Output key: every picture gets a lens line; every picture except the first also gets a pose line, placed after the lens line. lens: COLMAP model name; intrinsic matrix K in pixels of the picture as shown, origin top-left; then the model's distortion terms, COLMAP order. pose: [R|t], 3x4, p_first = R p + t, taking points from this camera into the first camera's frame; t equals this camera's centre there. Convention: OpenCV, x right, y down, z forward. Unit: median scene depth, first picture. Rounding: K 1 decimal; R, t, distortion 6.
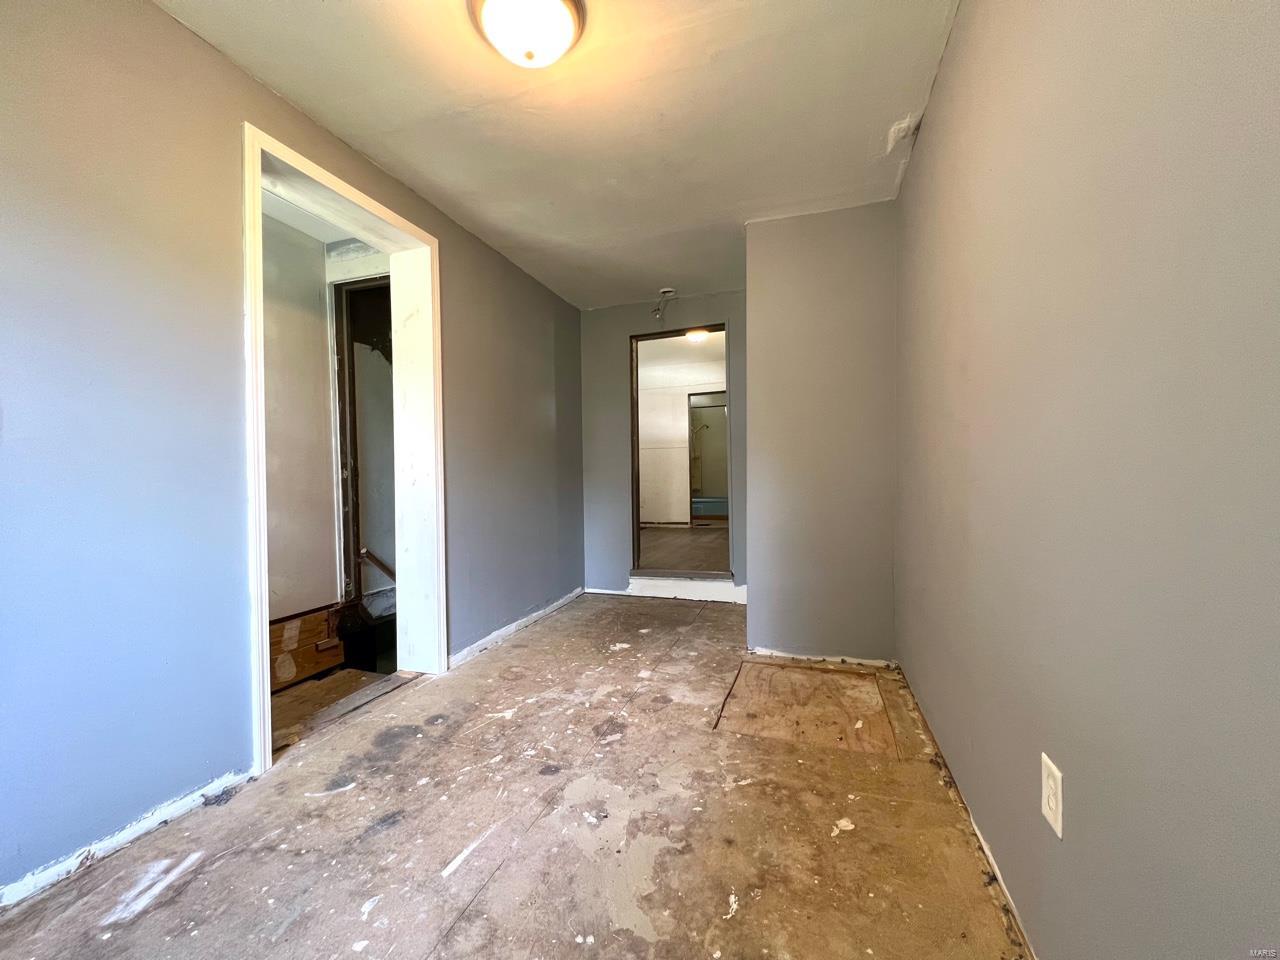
lens RADIAL K [[508.9, 0, 640.0], [0, 508.9, 480.0], [0, 0, 1]] dist [0.000072, 0.000015]
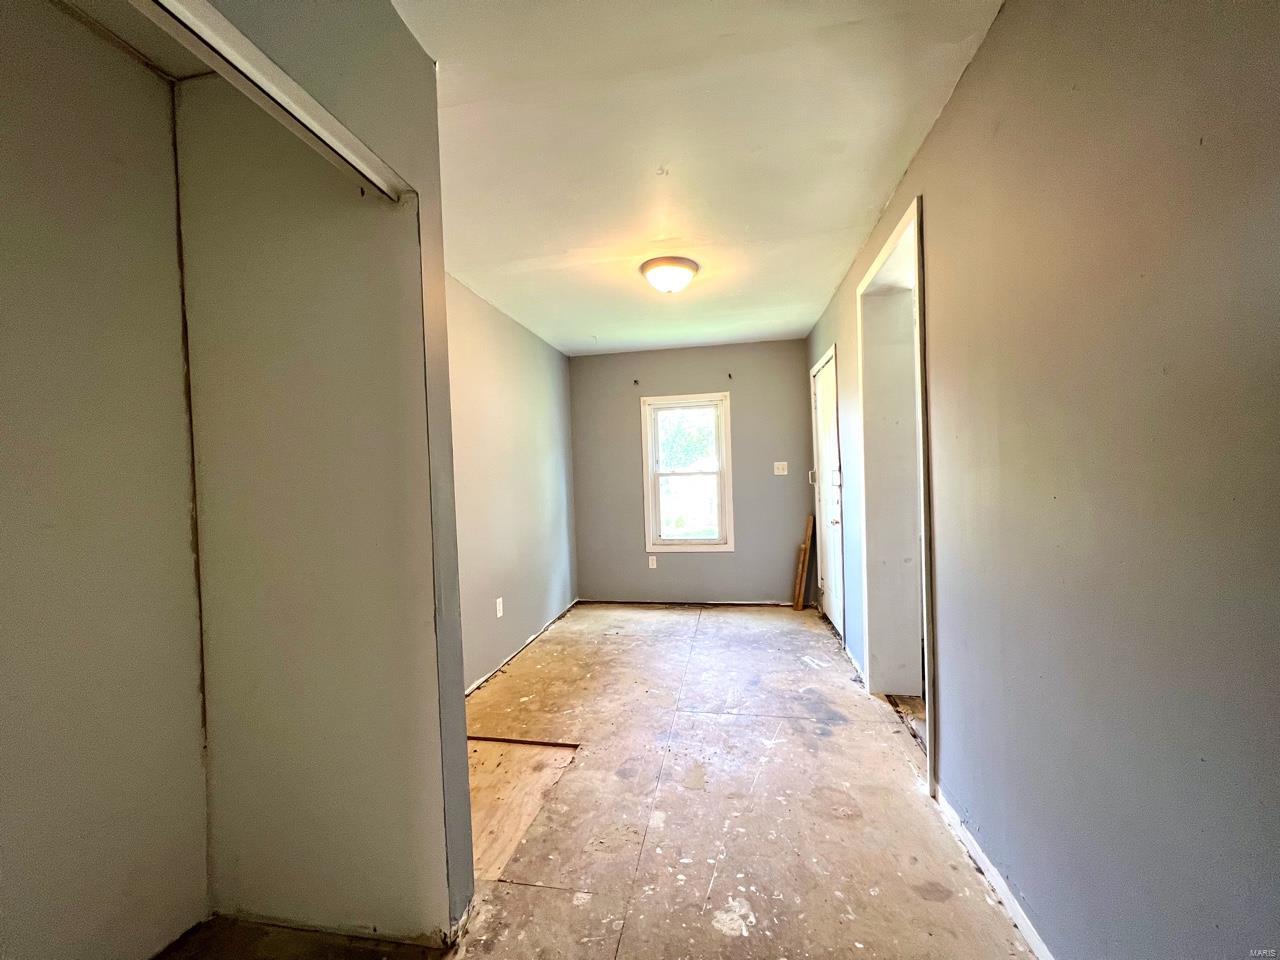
lens RADIAL K [[508.9, 0, 640.0], [0, 508.9, 480.0], [0, 0, 1]] dist [0.000072, 0.000015]
pose [[-0.989670, 0.046703, -0.135545, 0.165890], [0.044152, 0.998788, 0.021770, -0.167754], [0.136397, 0.015561, -0.990532, 2.633038]]
